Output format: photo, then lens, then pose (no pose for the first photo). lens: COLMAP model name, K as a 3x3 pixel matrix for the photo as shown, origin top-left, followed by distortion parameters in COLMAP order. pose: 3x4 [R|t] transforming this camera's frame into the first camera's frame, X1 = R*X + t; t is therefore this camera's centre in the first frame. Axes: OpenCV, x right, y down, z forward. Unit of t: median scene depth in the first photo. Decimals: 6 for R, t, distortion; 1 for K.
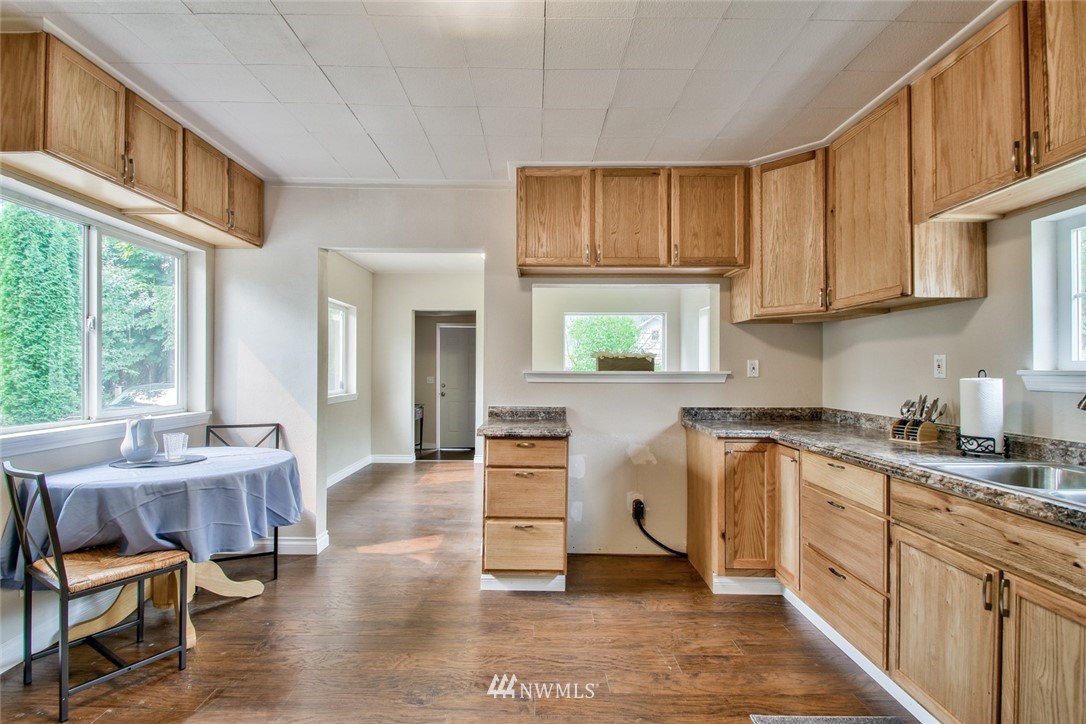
lens RADIAL K [[511.7, 0, 538.3], [0, 511.7, 366.0], [0, 0, 1]] dist [0.008644, -0.015099]
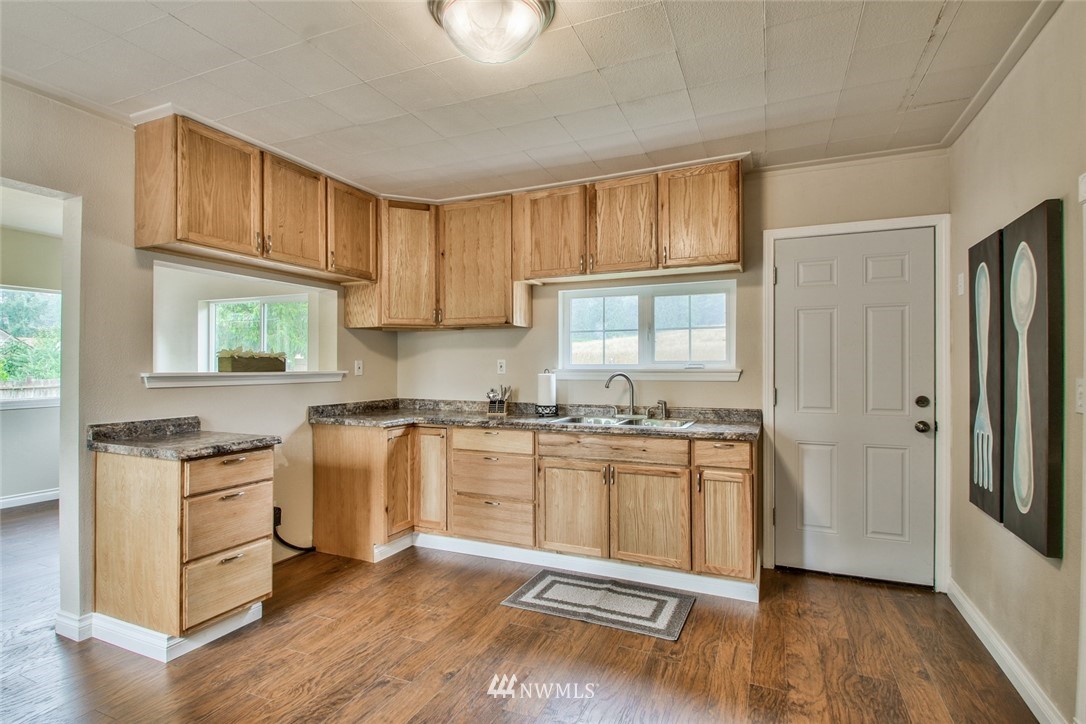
lens RADIAL K [[535.4, 0, 533.7], [0, 535.4, 365.4], [0, 0, 1]] dist [-0.015786, 0.001416]
pose [[0.397171, -0.002362, 0.917742, -0.620002], [-0.004278, 0.999981, 0.004424, -0.009634], [-0.917735, -0.005683, 0.397153, 0.192539]]
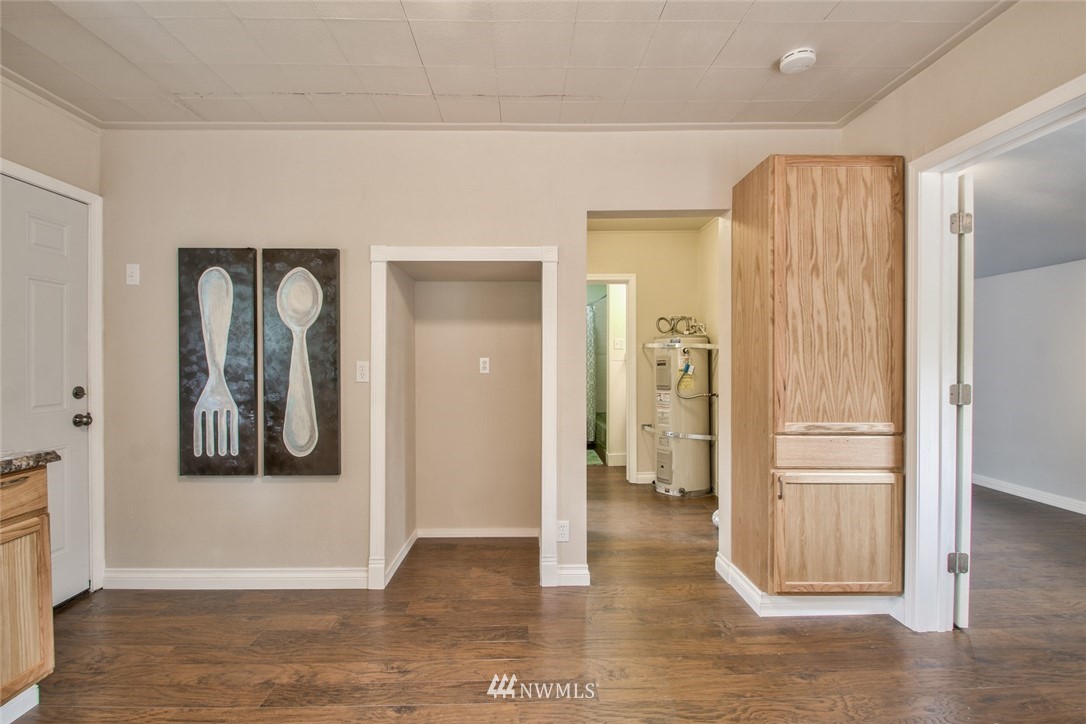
lens RADIAL K [[511.7, 0, 557.6], [0, 511.7, 354.8], [0, 0, 1]] dist [0.008644, -0.015099]
pose [[-0.999139, -0.003132, -0.041362, -0.160254], [-0.002821, 0.999967, -0.007578, 0.000124], [0.041385, -0.007455, -0.999115, 0.874790]]
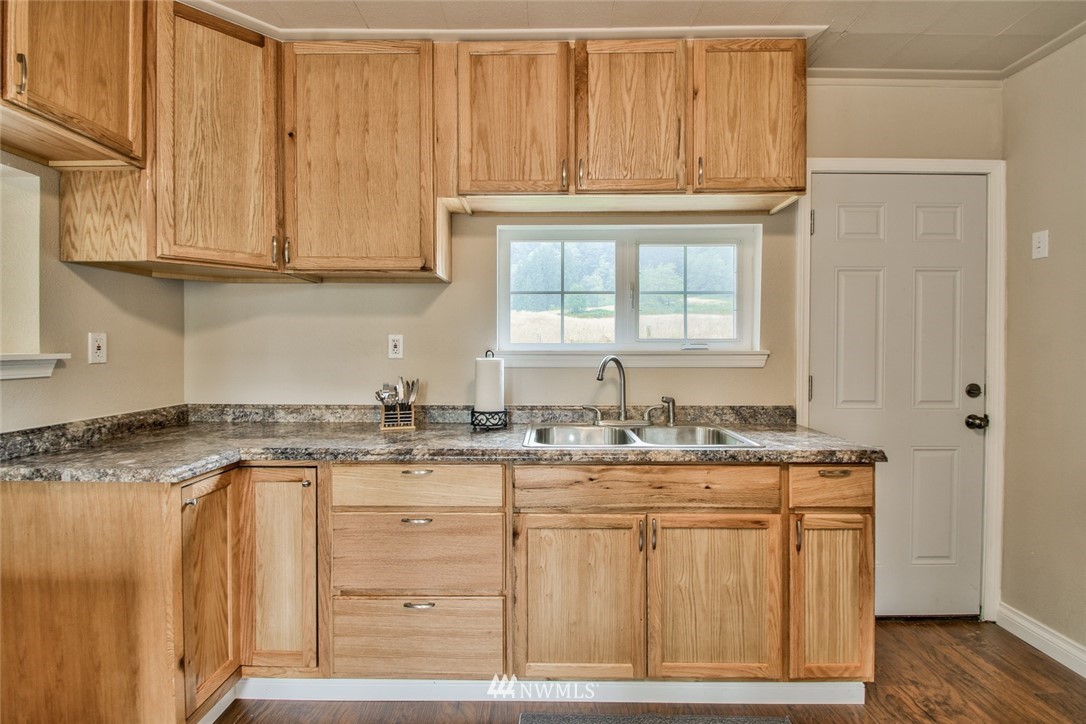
lens RADIAL K [[511.7, 0, 532.1], [0, 511.7, 355.2], [0, 0, 1]] dist [0.008644, -0.015099]
pose [[0.007383, -0.016180, 0.999842, -0.157604], [-0.008031, 0.999836, 0.016240, -0.000435], [-0.999940, -0.008150, 0.007252, 0.615739]]
